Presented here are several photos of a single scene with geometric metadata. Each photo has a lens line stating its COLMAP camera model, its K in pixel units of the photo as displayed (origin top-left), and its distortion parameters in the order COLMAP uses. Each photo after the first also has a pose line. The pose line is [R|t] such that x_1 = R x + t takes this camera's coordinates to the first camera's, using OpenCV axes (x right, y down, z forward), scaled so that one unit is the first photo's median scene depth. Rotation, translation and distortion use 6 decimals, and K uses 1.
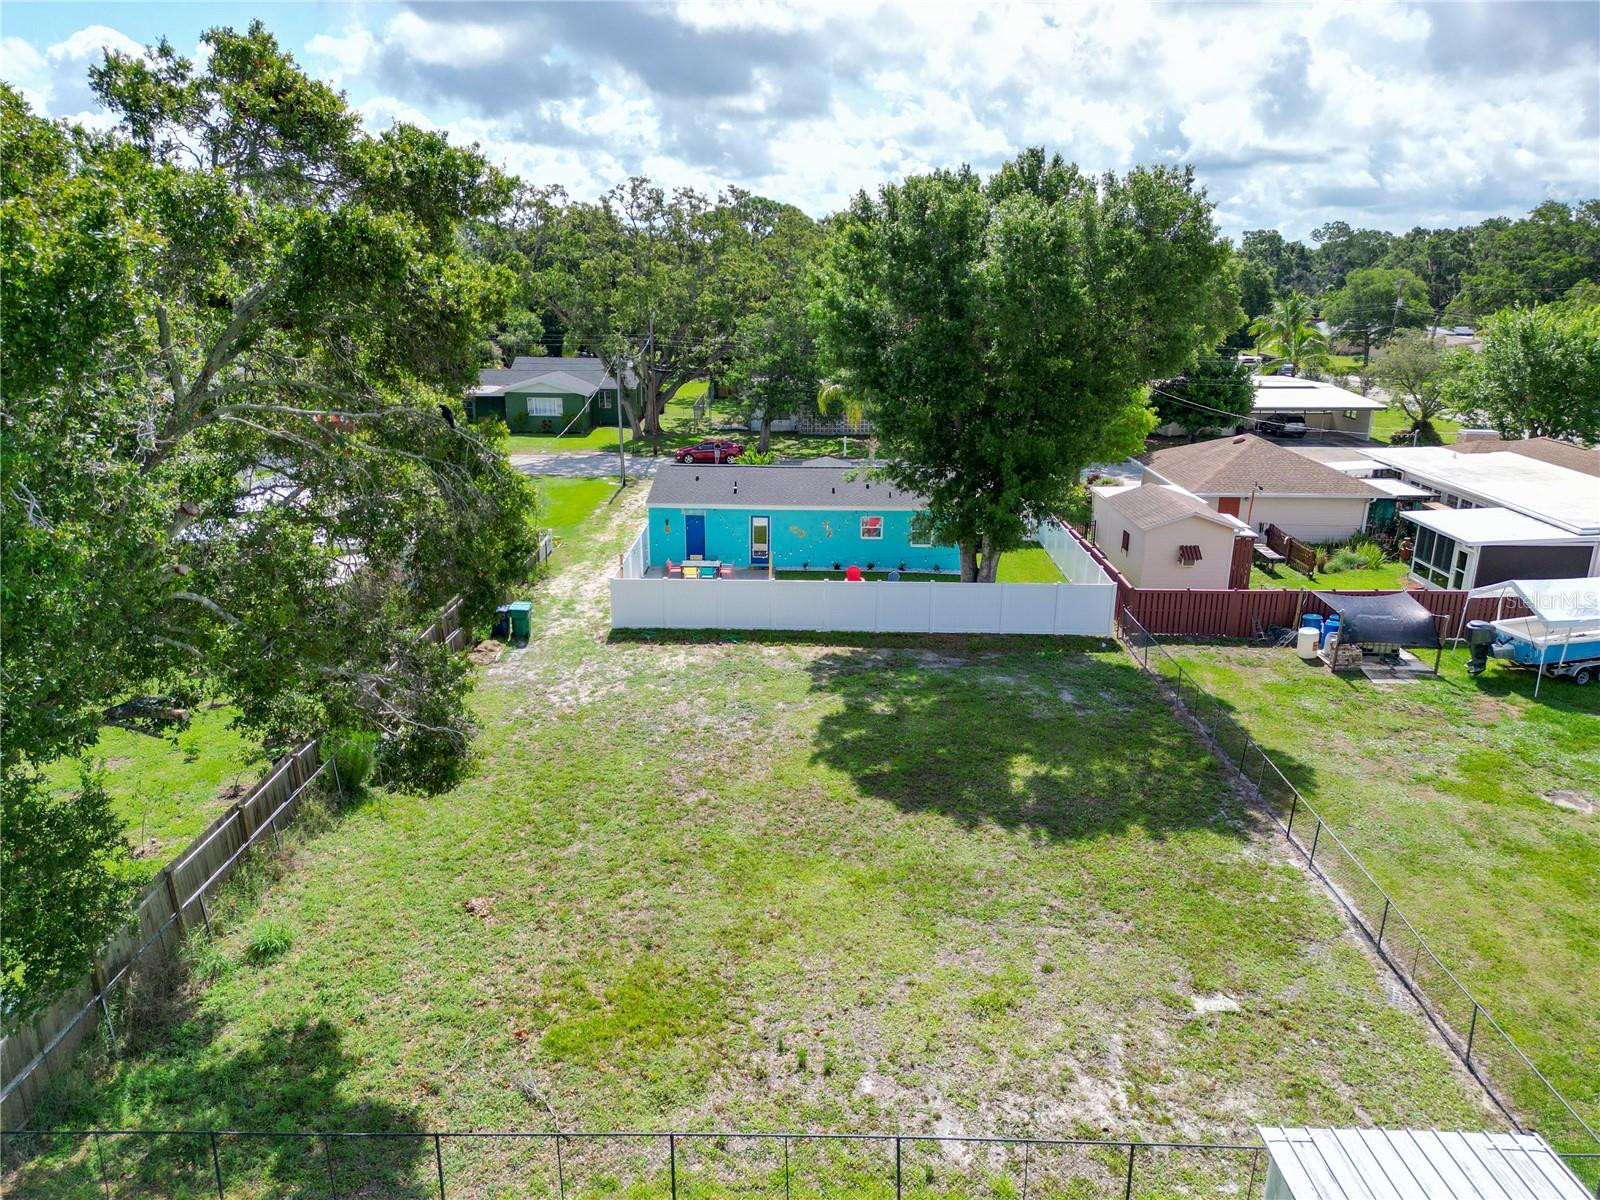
lens RADIAL K [[1140.2, 0, 792.7], [0, 1140.2, 599.5], [0, 0, 1]] dist [0.069767, -0.056323]
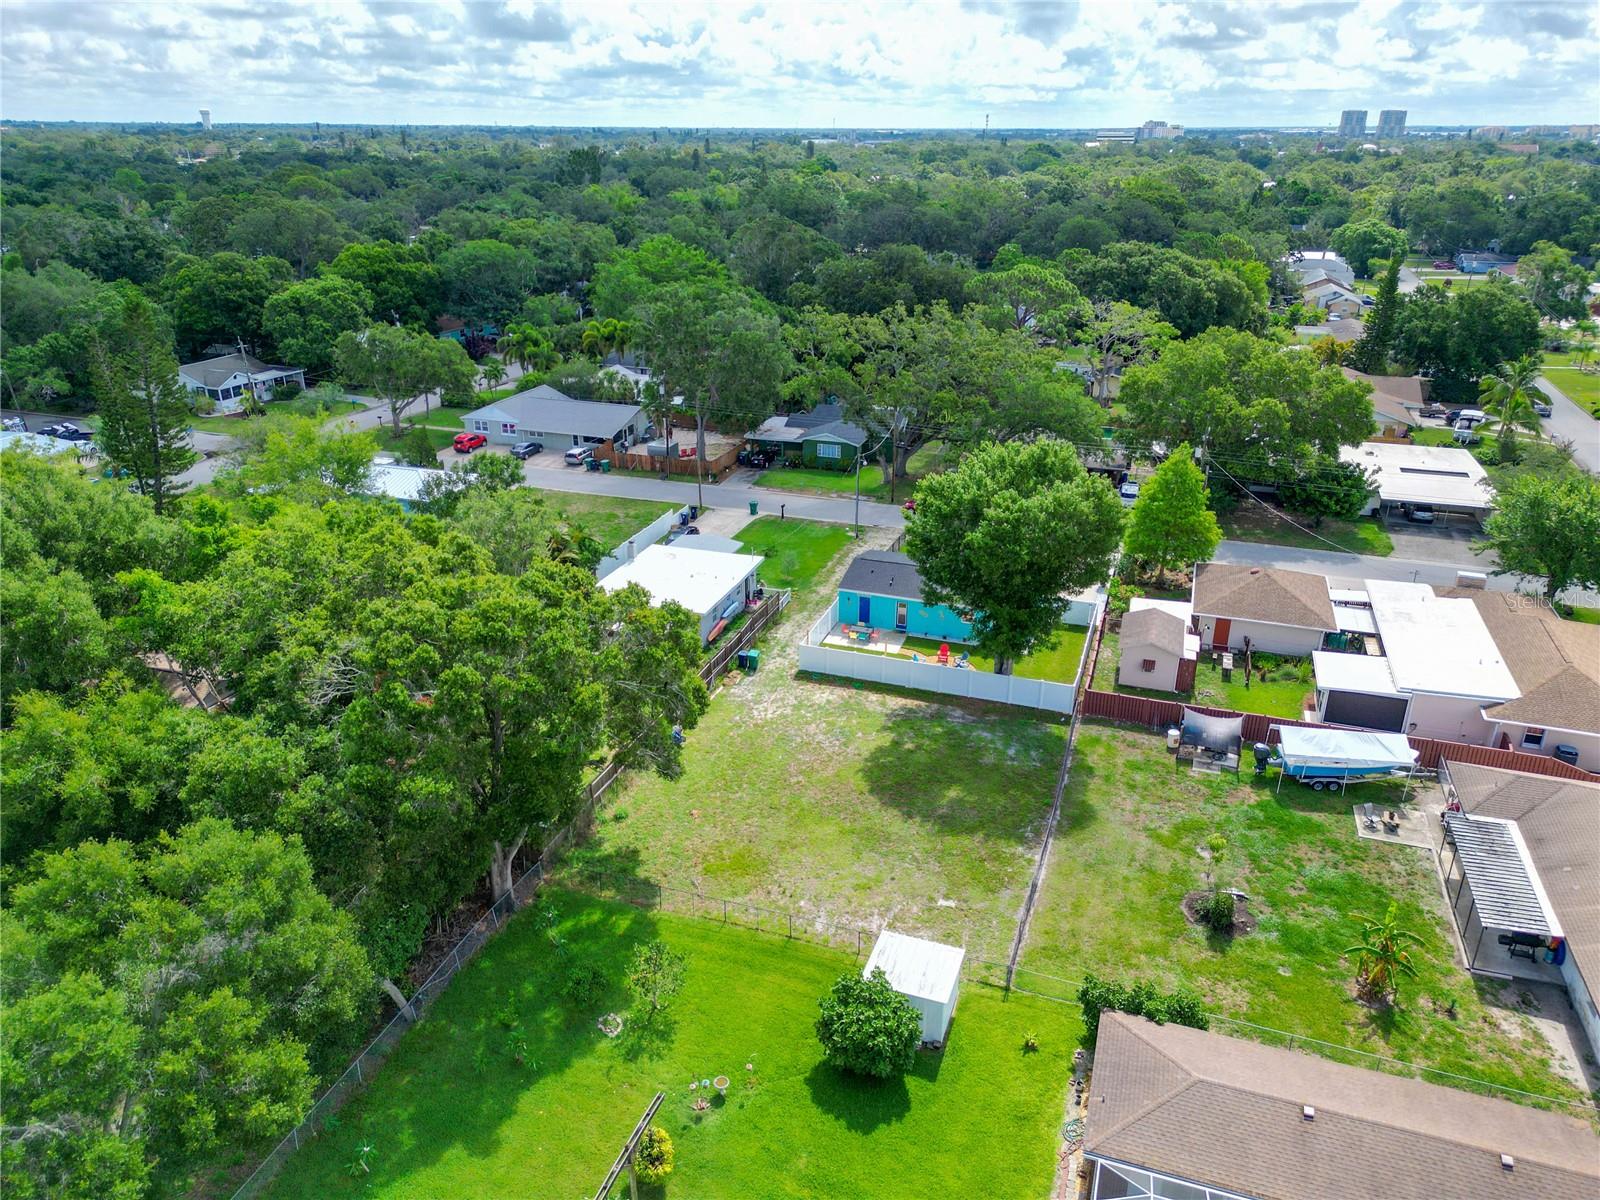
lens RADIAL K [[1140.2, 0, 792.7], [0, 1140.2, 599.5], [0, 0, 1]] dist [0.069767, -0.056323]
pose [[0.948343, 0.121146, -0.293204, 0.425075], [-0.089449, 0.988827, 0.119250, -0.360189], [0.304374, -0.086863, 0.948584, -0.893676]]
